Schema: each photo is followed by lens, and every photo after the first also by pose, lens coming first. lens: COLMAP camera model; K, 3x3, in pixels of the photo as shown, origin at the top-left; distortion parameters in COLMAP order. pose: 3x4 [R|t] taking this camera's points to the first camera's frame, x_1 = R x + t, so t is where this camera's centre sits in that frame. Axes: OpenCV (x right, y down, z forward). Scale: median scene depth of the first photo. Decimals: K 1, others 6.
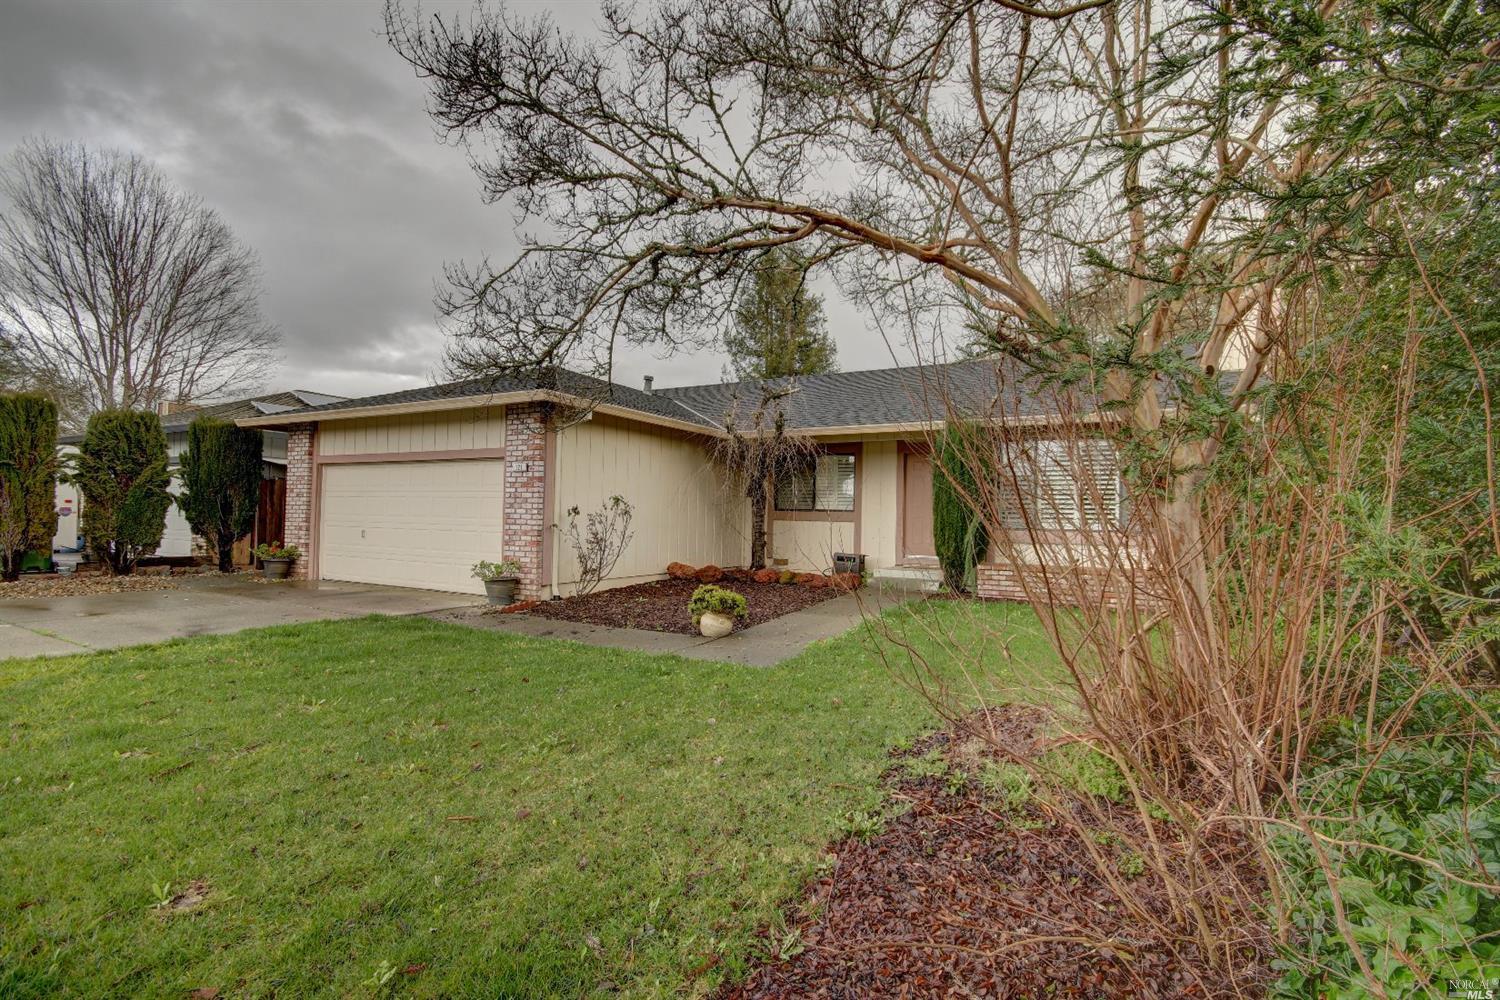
lens RADIAL K [[687.6, 0, 757.3], [0, 687.6, 499.8], [0, 0, 1]] dist [0.000938, -0.001853]
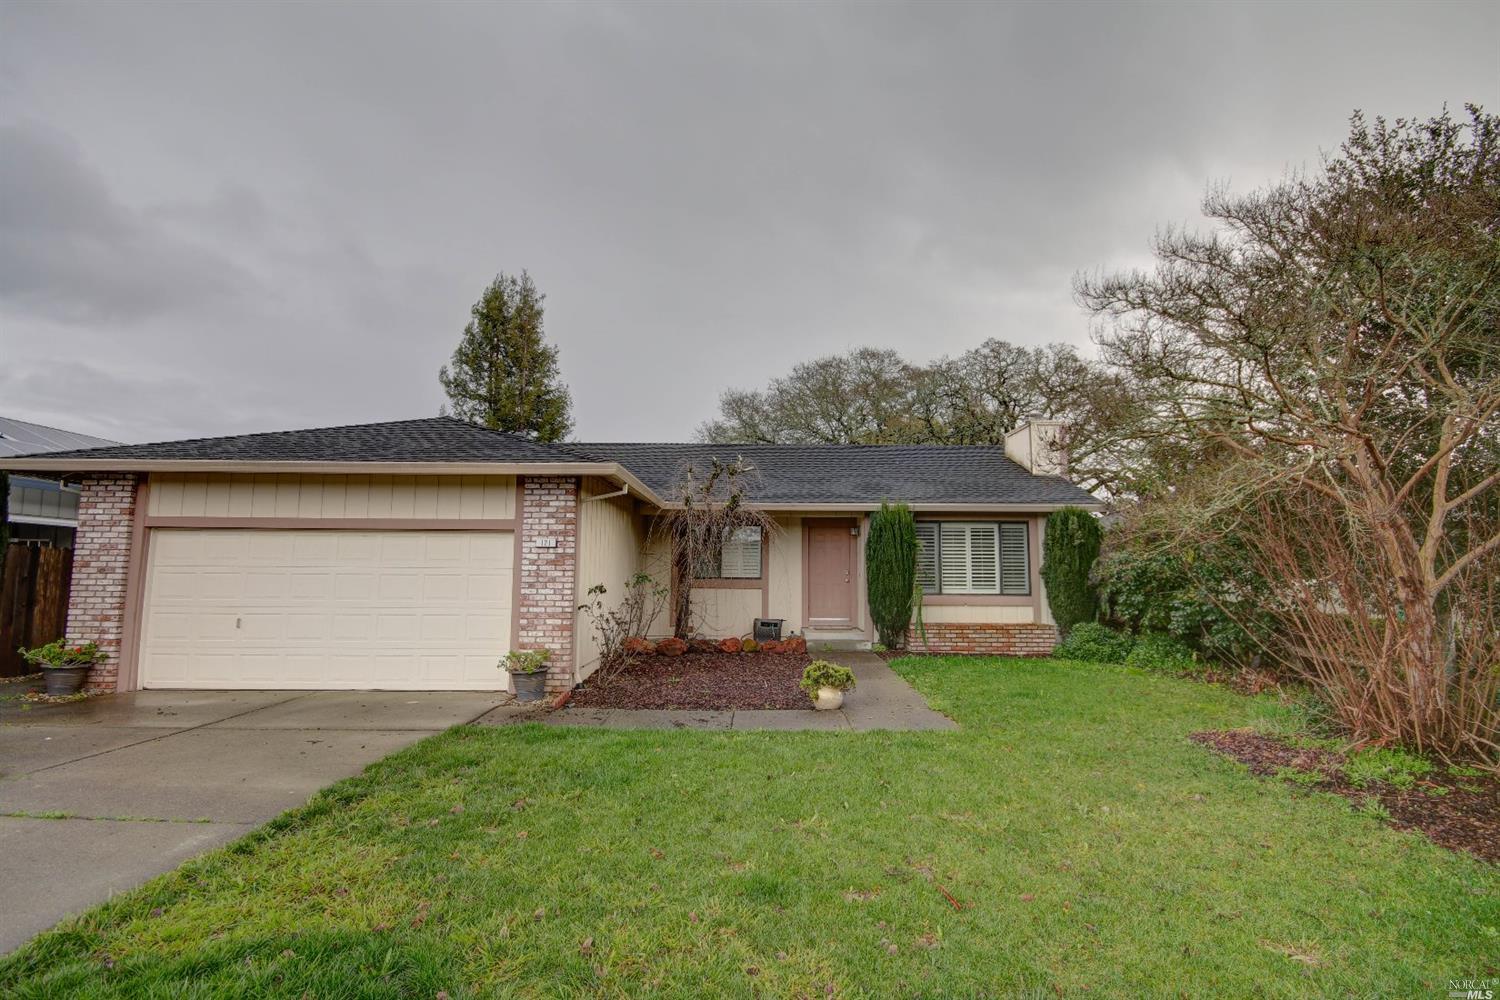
lens RADIAL K [[687.6, 0, 761.2], [0, 687.6, 503.8], [0, 0, 1]] dist [0.000938, -0.001853]
pose [[0.875972, 0.035523, 0.481052, -0.420877], [-0.002410, 0.997594, -0.069280, -0.028708], [-0.482356, 0.059528, 0.873950, 0.055875]]
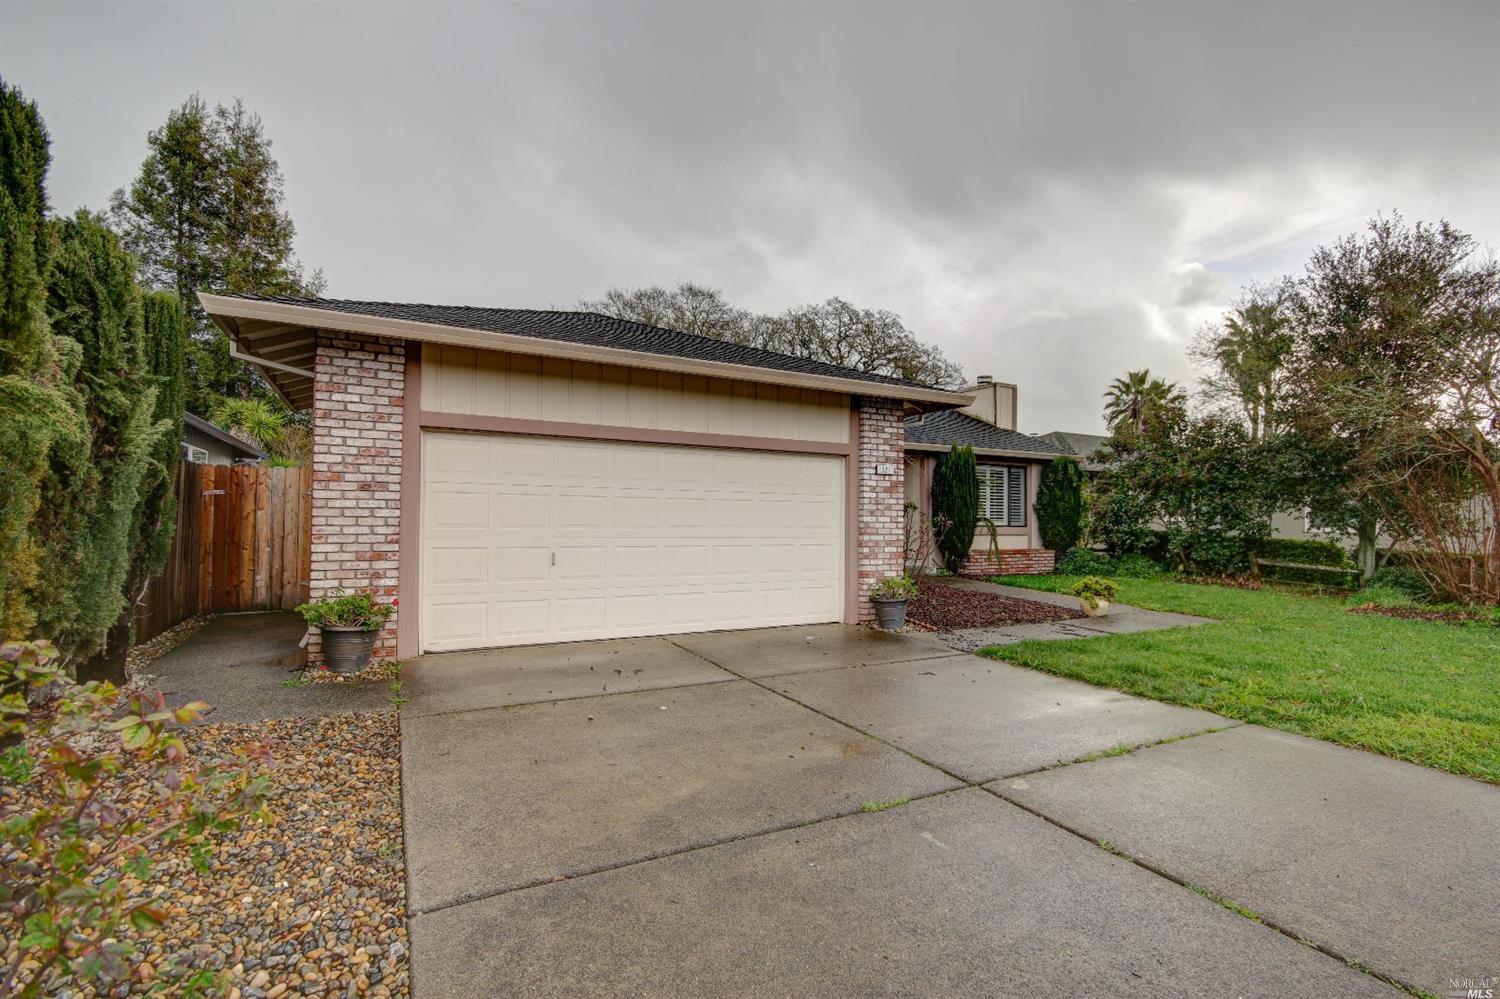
lens RADIAL K [[687.6, 0, 755.2], [0, 687.6, 504.9], [0, 0, 1]] dist [0.000938, -0.001853]
pose [[0.542303, 0.002488, 0.840179, -0.929189], [-0.023910, 0.999636, 0.012473, -0.007278], [-0.839843, -0.026852, 0.542165, 0.519506]]
